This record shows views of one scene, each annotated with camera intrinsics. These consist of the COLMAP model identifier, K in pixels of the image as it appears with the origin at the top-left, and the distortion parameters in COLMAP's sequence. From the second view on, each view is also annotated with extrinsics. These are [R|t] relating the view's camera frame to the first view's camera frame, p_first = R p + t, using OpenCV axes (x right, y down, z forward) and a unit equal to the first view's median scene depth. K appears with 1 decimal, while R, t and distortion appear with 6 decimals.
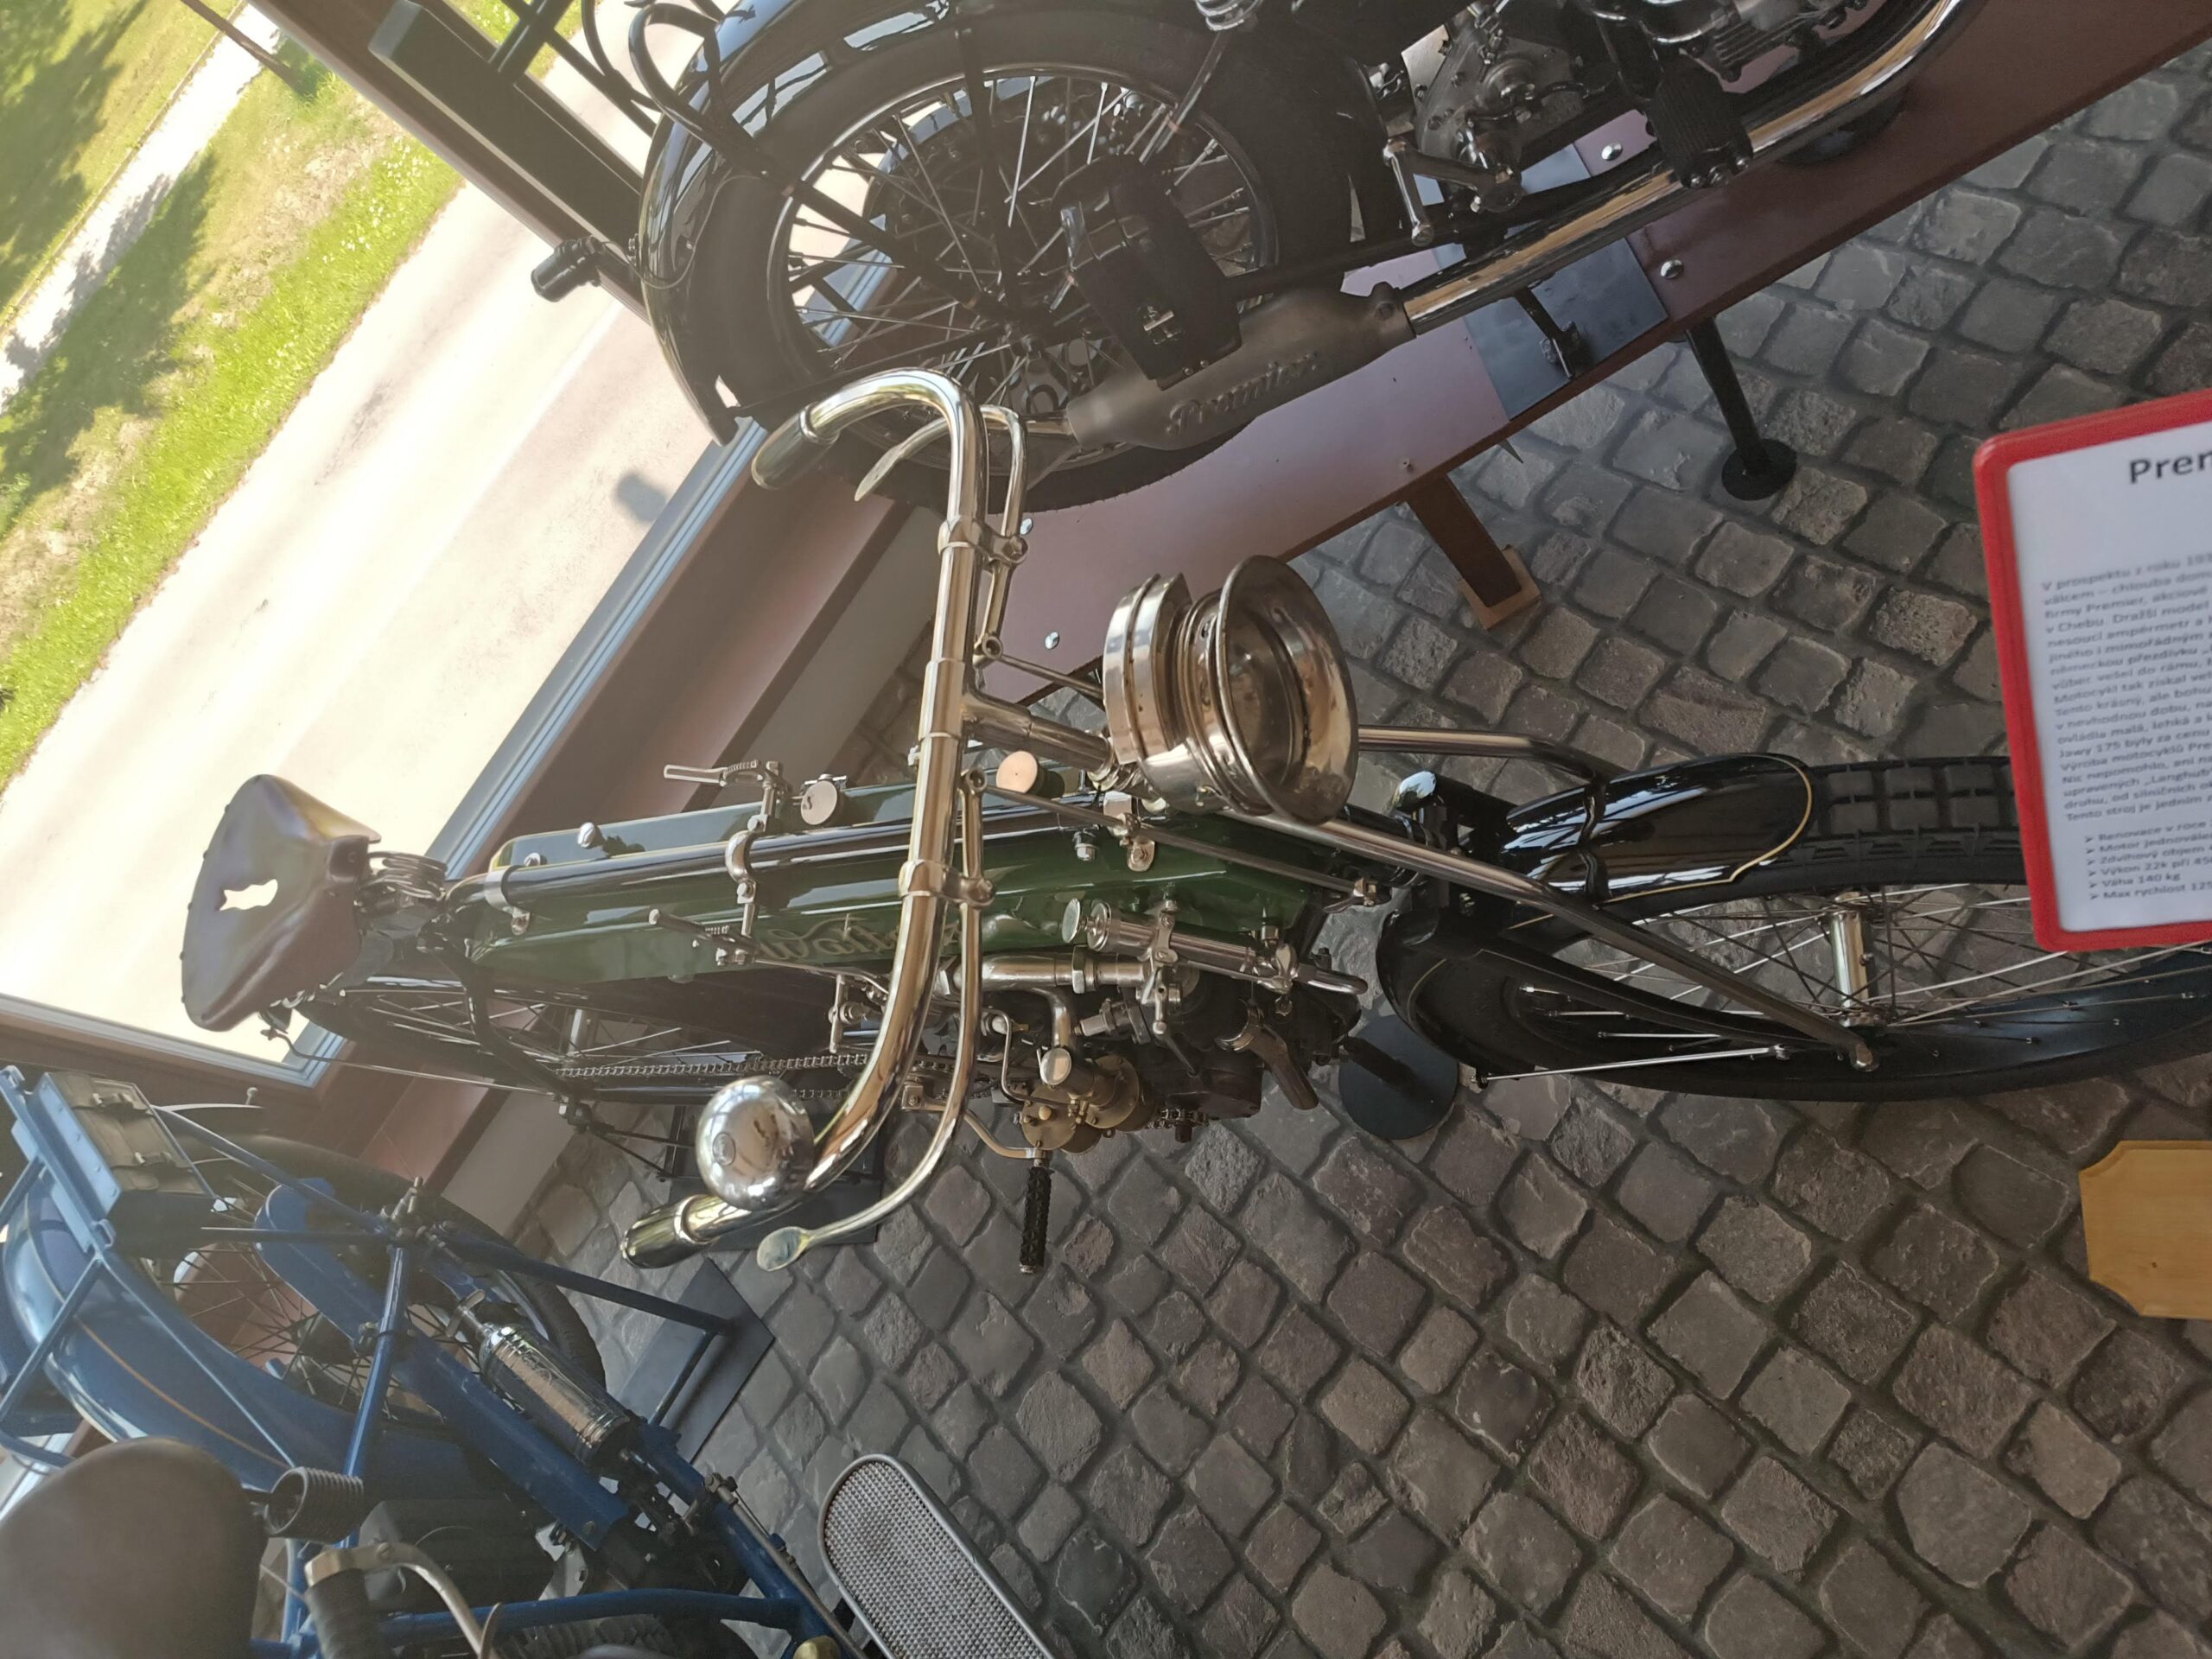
lens RADIAL K [[1617.6, 0, 1085.4], [0, 1617.6, 839.2], [0, 0, 1]] dist [-0.001261, -0.006775]
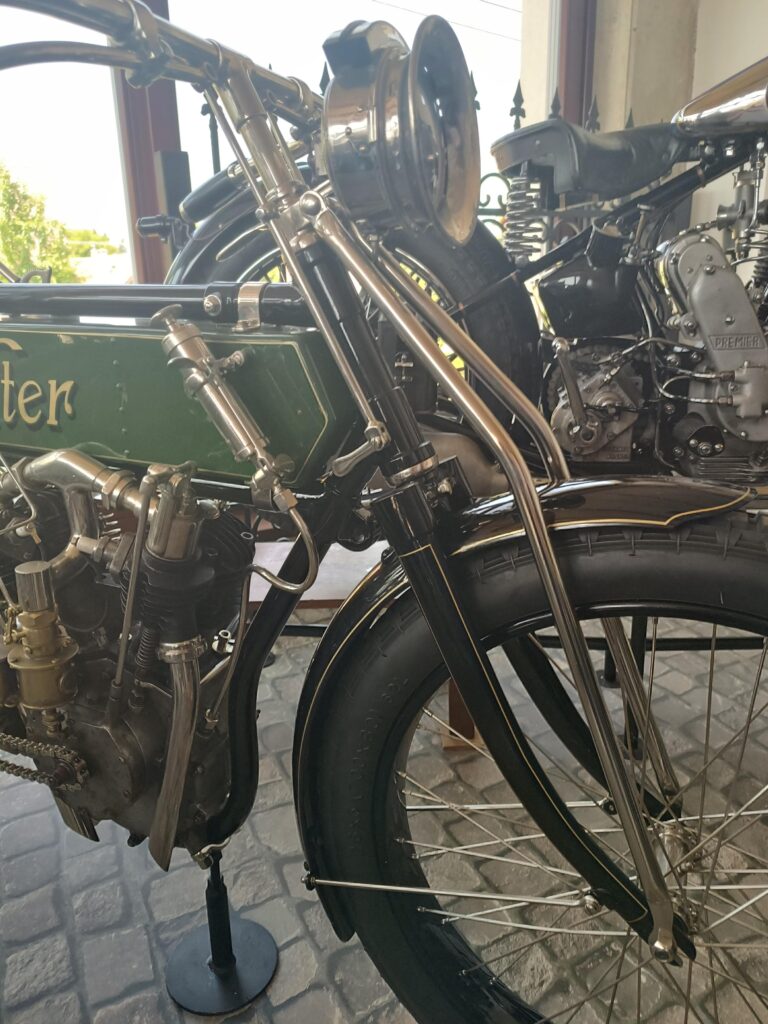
lens RADIAL K [[748.8, 0, 390.1], [0, 748.8, 506.1], [0, 0, 1]] dist [-0.001261, -0.006775]
pose [[0.818033, 0.564317, -0.111214, 0.192359], [-0.482491, 0.568018, -0.666751, 0.299051], [-0.313088, 0.599084, 0.736936, 0.436891]]
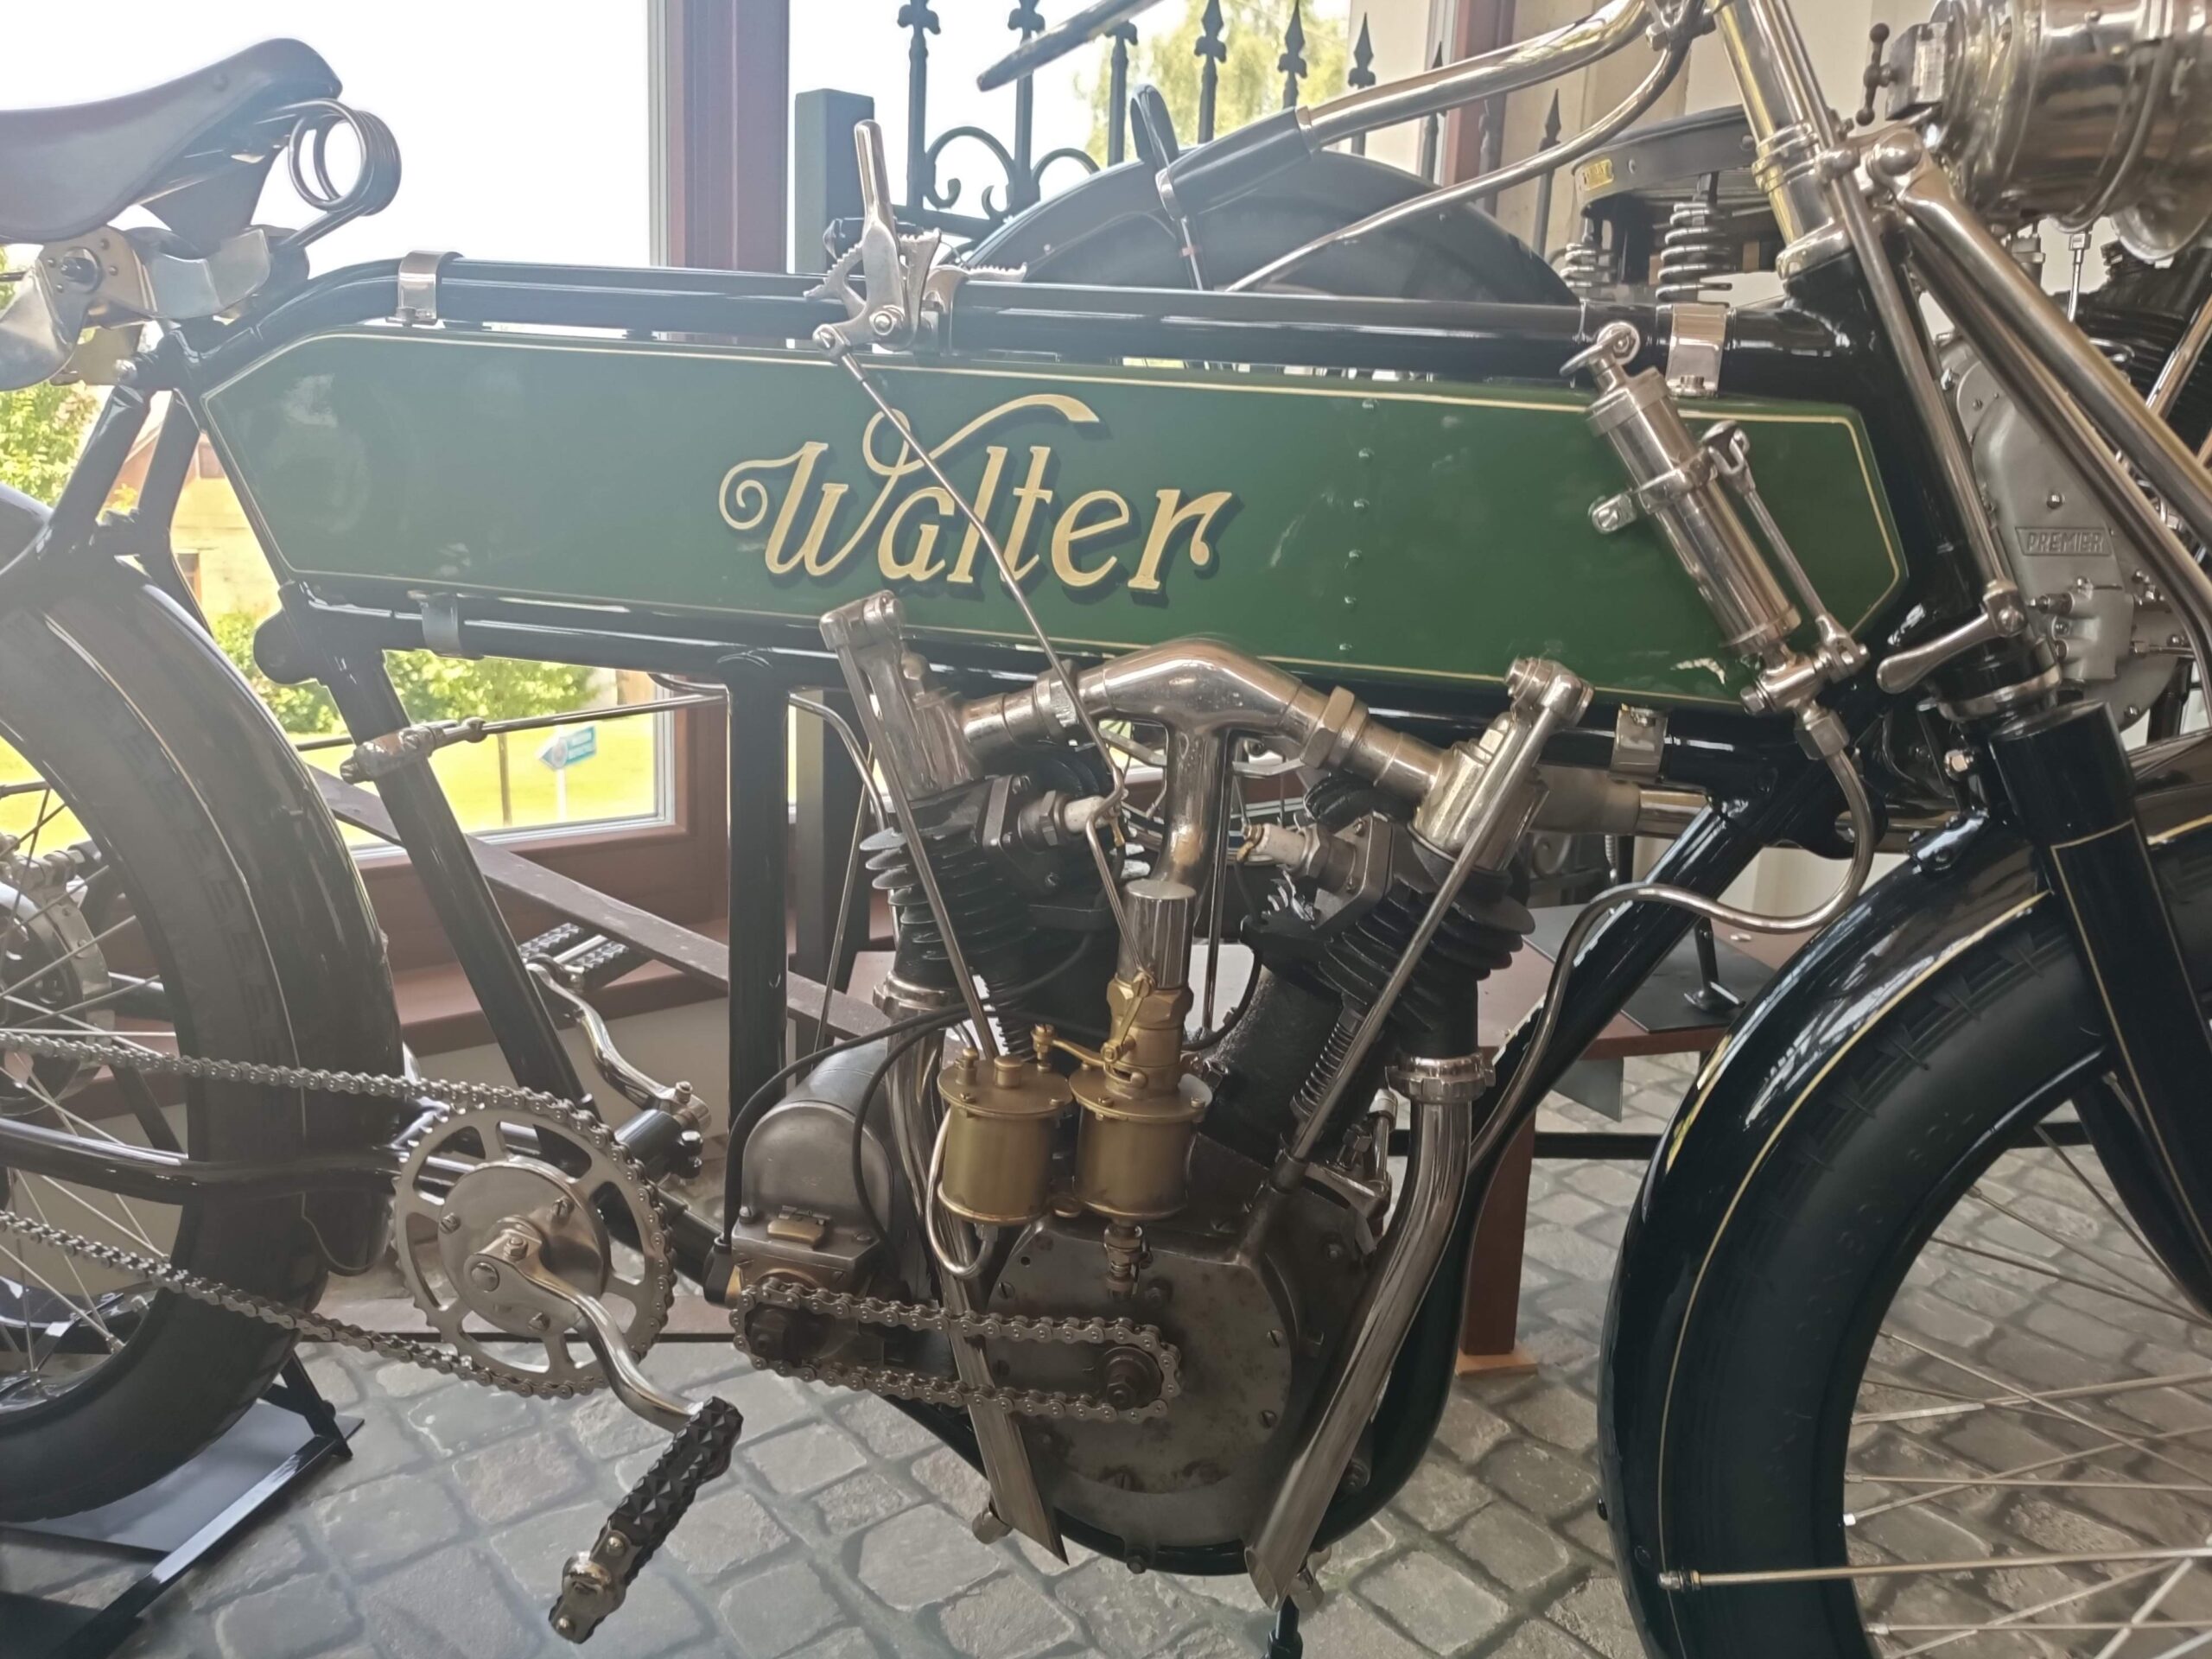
lens RADIAL K [[1617.6, 0, 1095.7], [0, 1617.6, 811.1], [0, 0, 1]] dist [-0.001261, -0.006775]
pose [[0.820549, 0.571458, 0.011618, -0.047506], [-0.334669, 0.496827, -0.800724, 0.470051], [-0.463352, 0.653145, 0.598921, 0.592535]]
